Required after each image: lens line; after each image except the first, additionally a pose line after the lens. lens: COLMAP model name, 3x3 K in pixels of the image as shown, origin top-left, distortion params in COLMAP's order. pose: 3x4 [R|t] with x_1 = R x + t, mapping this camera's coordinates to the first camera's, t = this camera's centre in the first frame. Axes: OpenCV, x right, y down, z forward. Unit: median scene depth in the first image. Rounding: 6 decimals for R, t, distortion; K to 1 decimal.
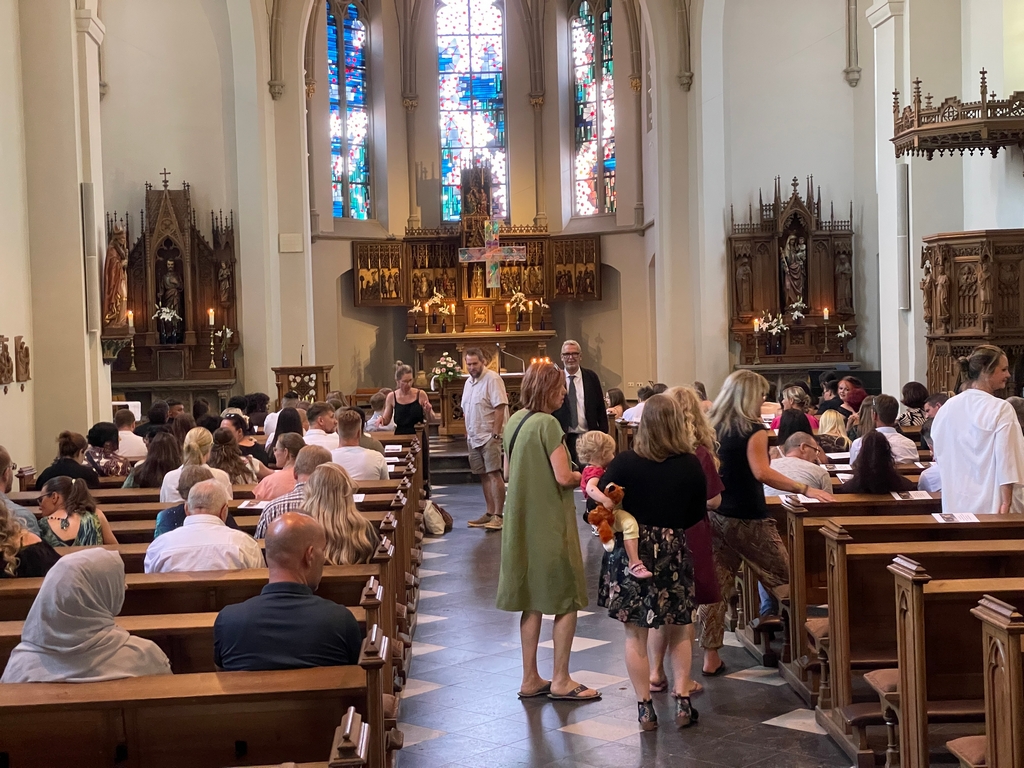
lens RADIAL K [[1537.1, 0, 511.5], [0, 1537.1, 367.0], [0, 0, 1]] dist [0.124233, 0.000000]
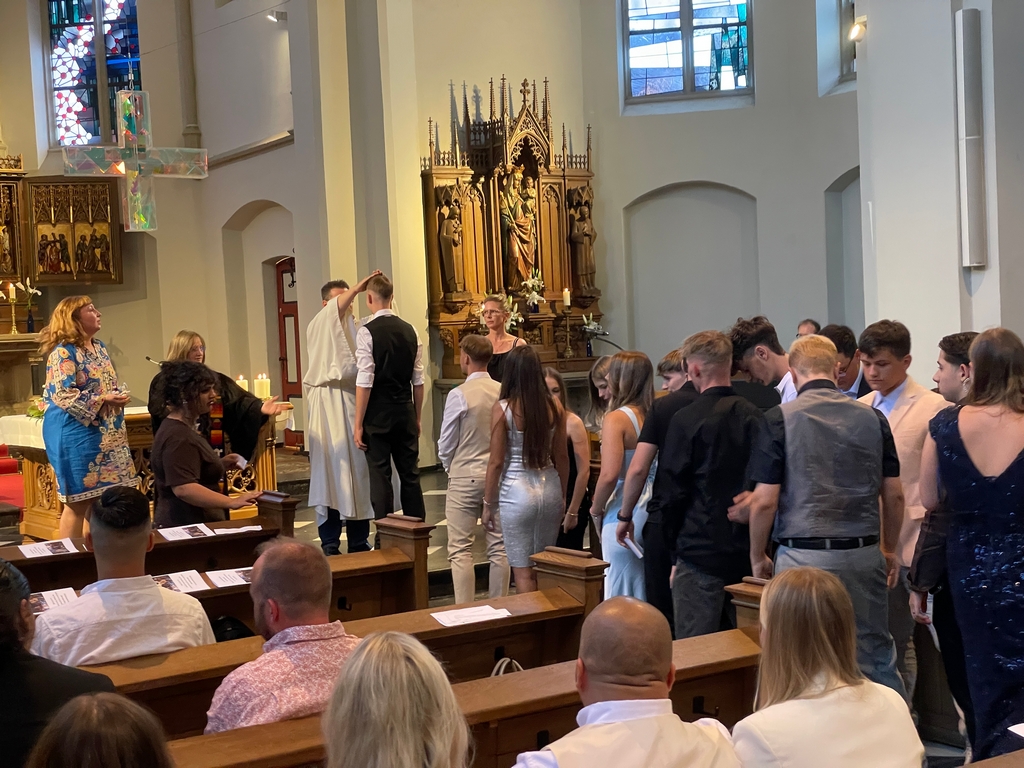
lens RADIAL K [[1537.1, 0, 522.5], [0, 1537.1, 389.1], [0, 0, 1]] dist [0.124233, 0.000000]
pose [[0.861422, -0.029870, 0.507011, -0.118238], [0.030514, 0.999510, 0.007041, -0.000803], [-0.506973, 0.009406, 0.861911, 0.382261]]
